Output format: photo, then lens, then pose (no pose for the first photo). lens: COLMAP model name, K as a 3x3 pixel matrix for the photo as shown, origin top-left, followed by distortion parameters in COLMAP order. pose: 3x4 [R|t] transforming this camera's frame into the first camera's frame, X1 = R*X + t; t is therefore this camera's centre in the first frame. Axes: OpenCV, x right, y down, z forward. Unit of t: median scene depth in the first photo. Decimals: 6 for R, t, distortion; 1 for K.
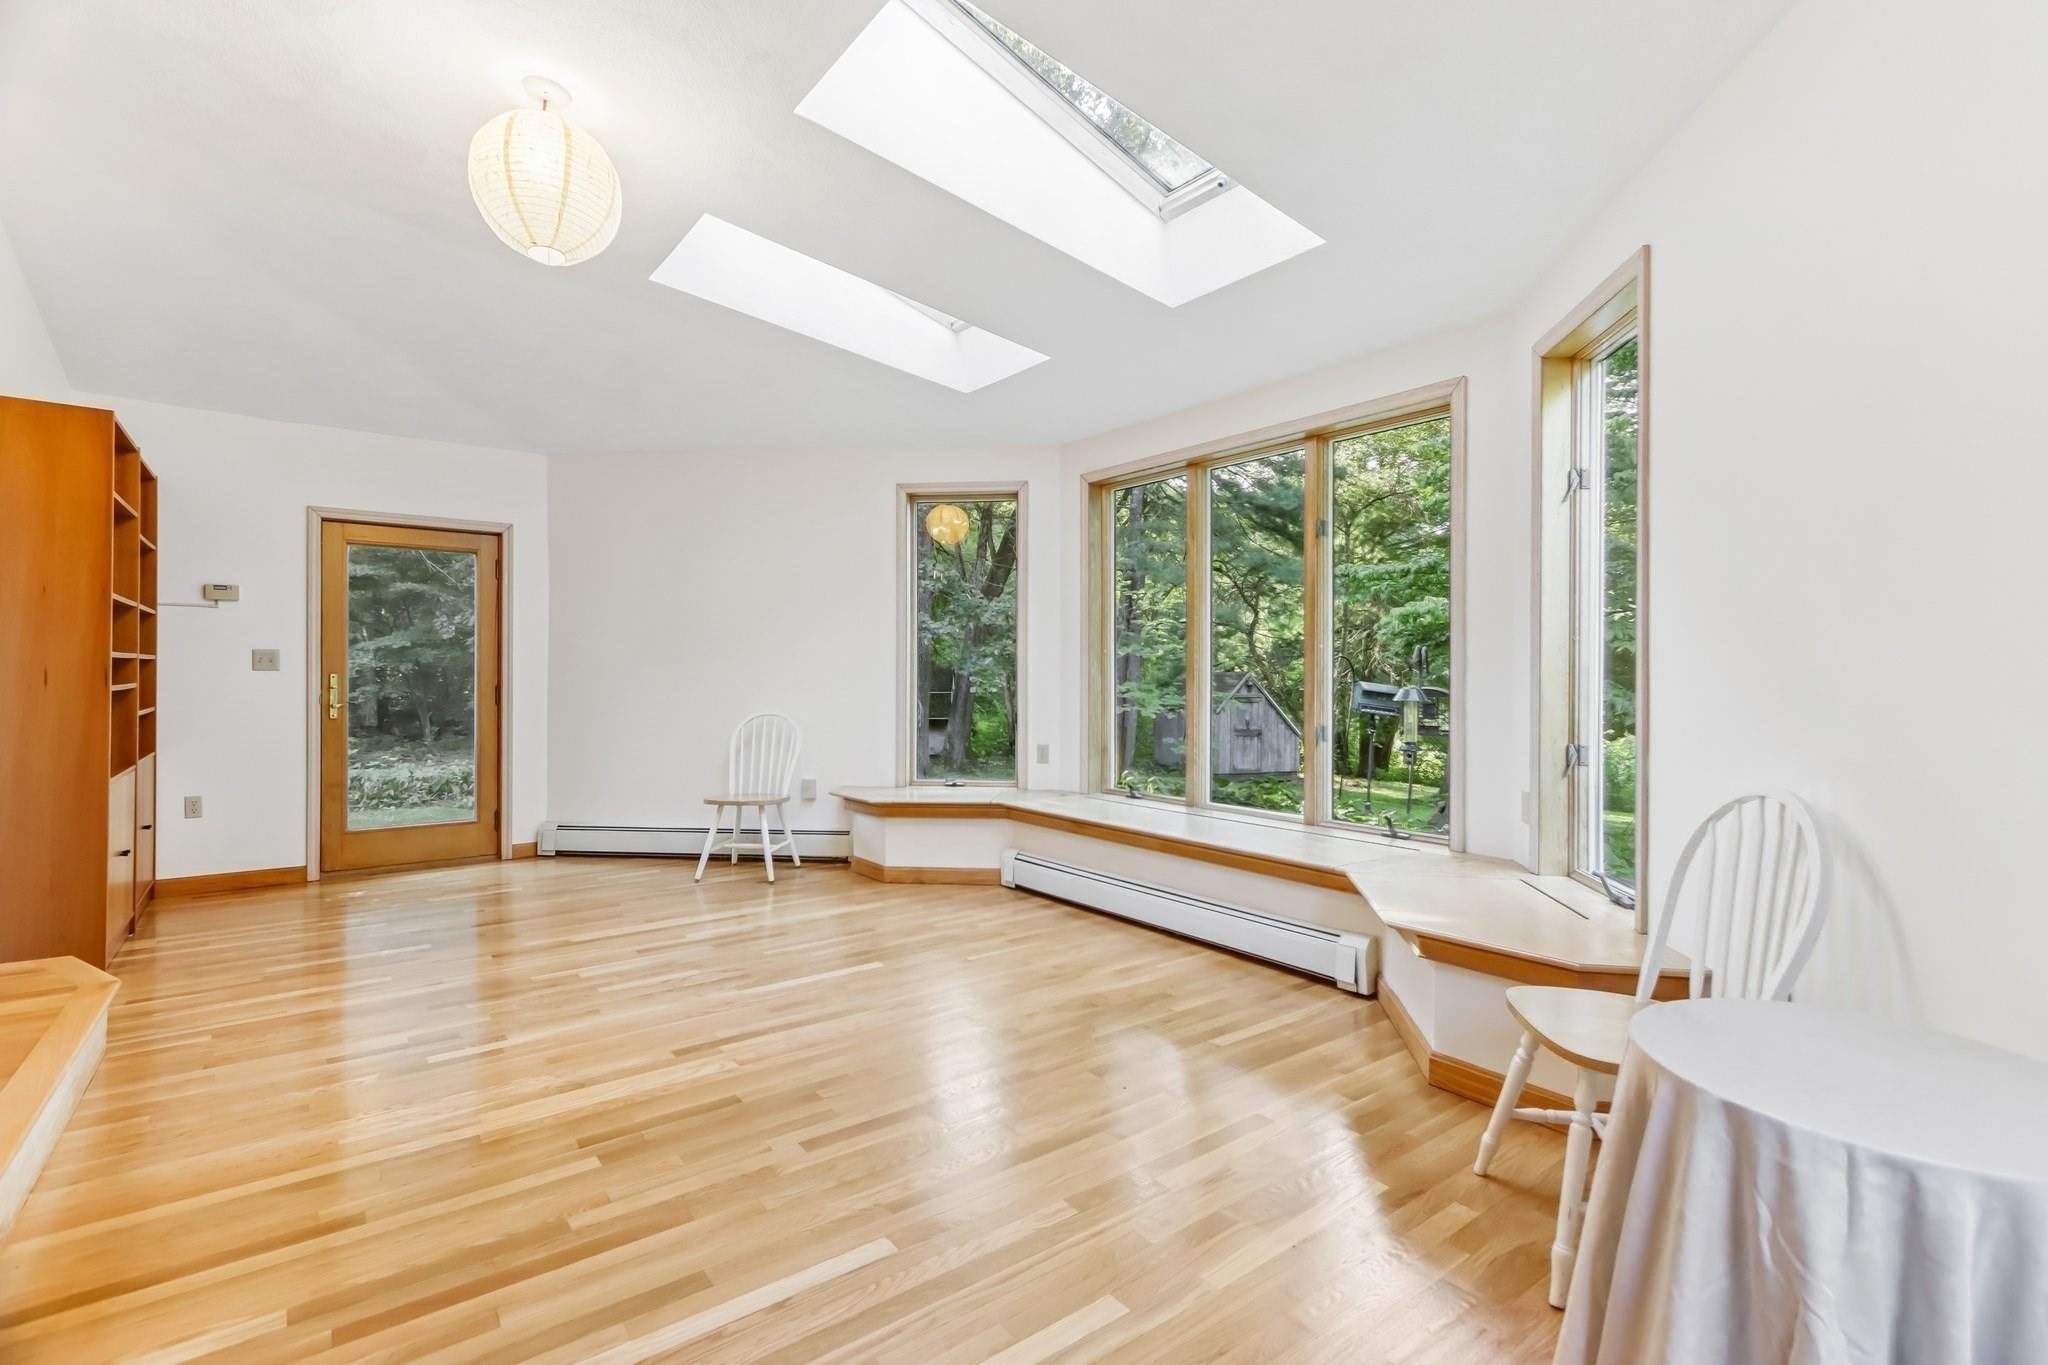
lens RADIAL K [[945.3, 0, 1025.9], [0, 945.3, 672.0], [0, 0, 1]] dist [-0.002769, 0.000145]
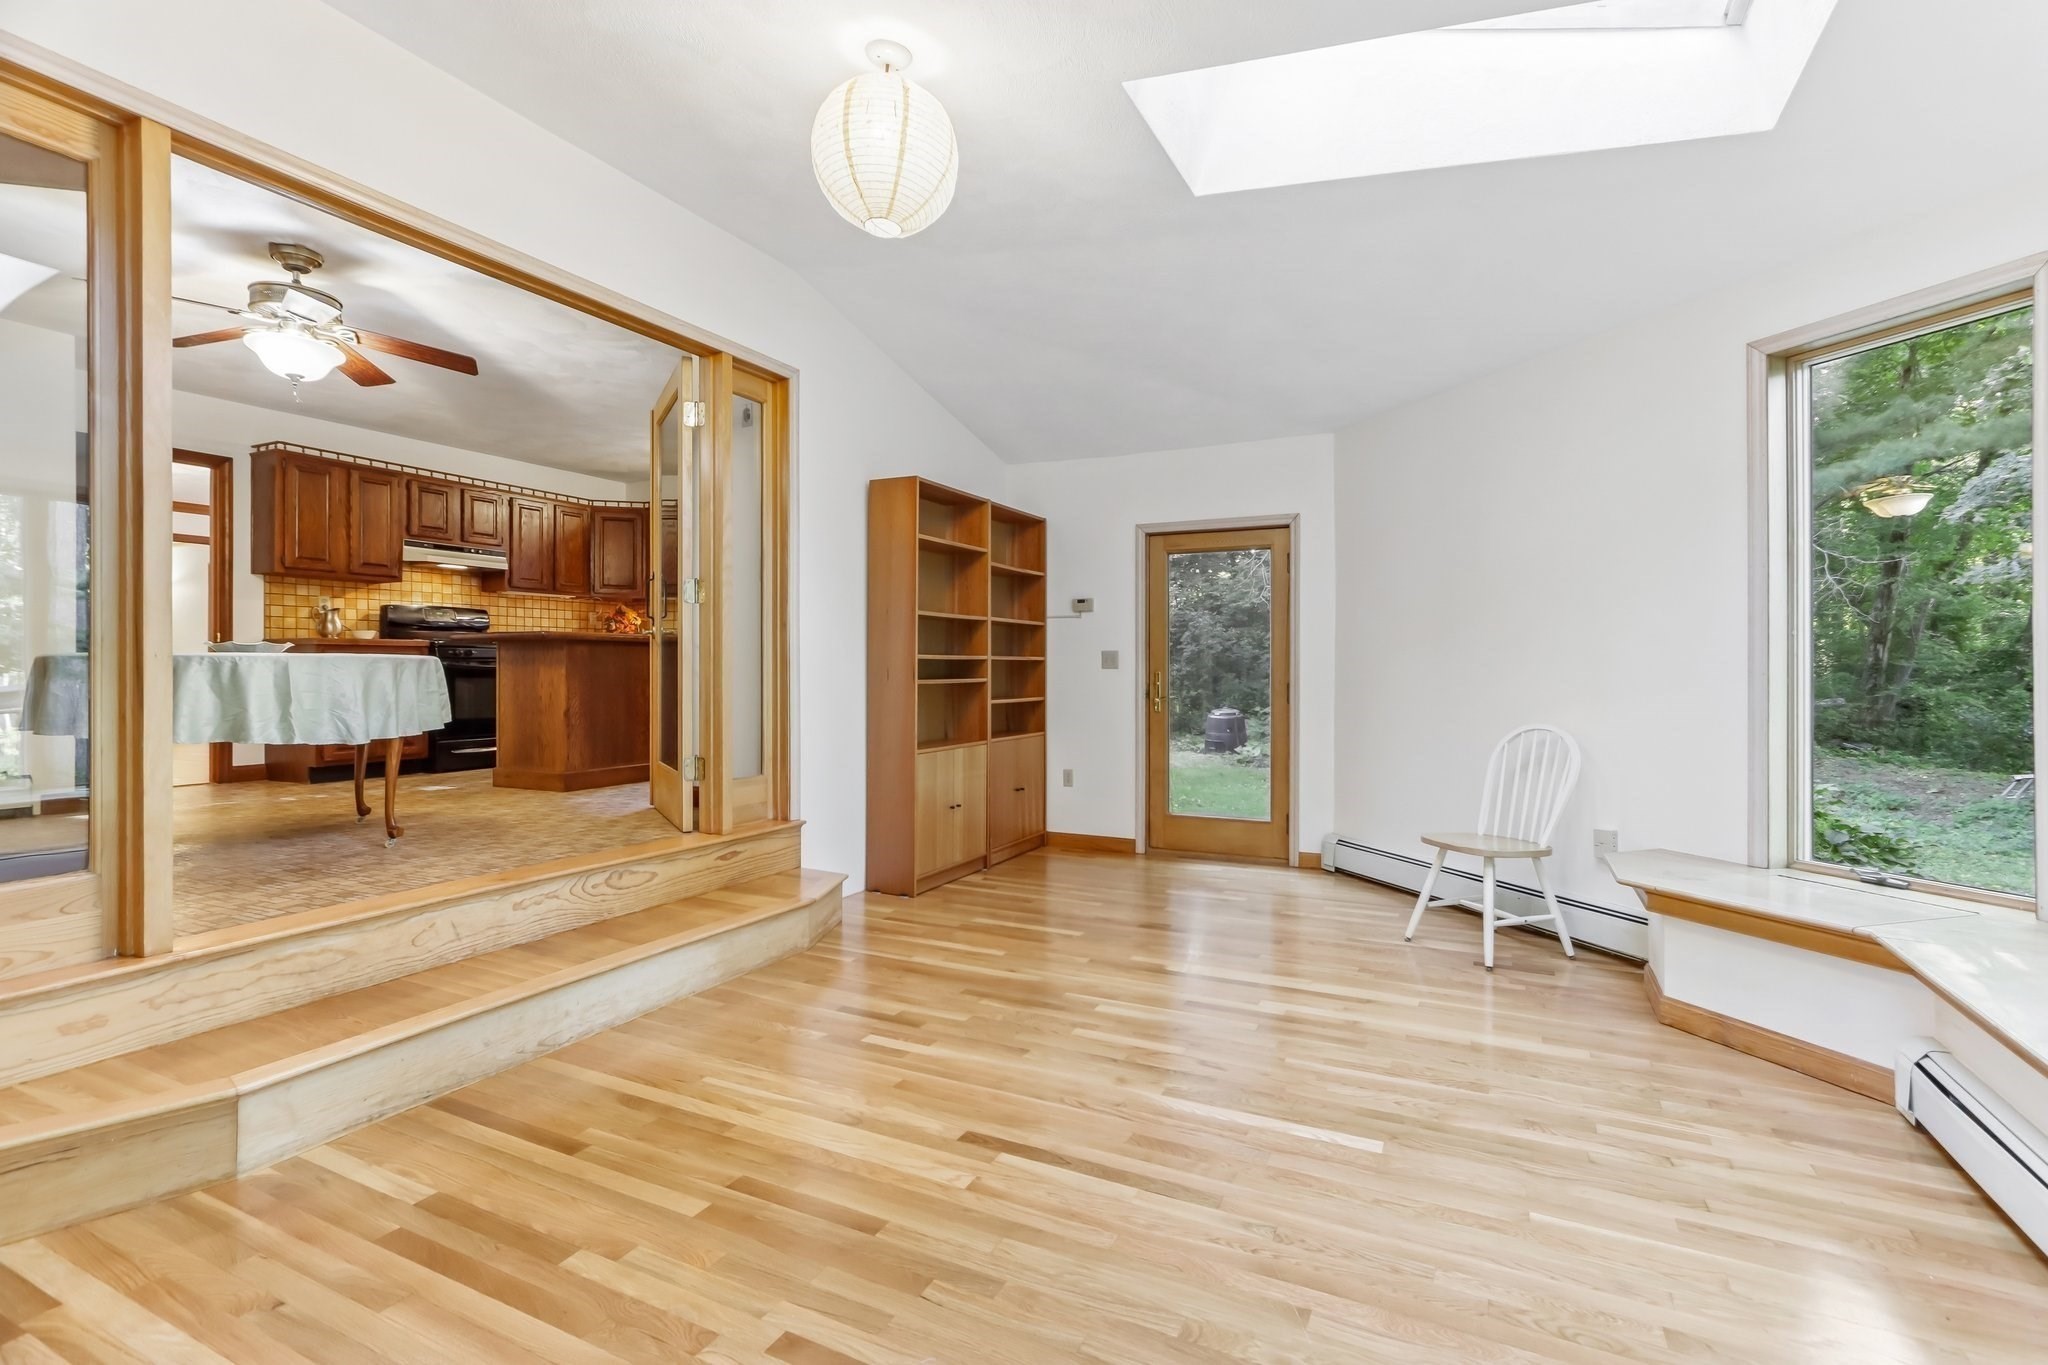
lens RADIAL K [[944.9, 0, 1024.2], [0, 944.9, 660.0], [0, 0, 1]] dist [0.002866, 0.000651]
pose [[0.430201, -0.012515, -0.902646, 0.251994], [0.001908, 0.999914, -0.012954, 0.003402], [0.902731, 0.003850, 0.430188, 0.448675]]
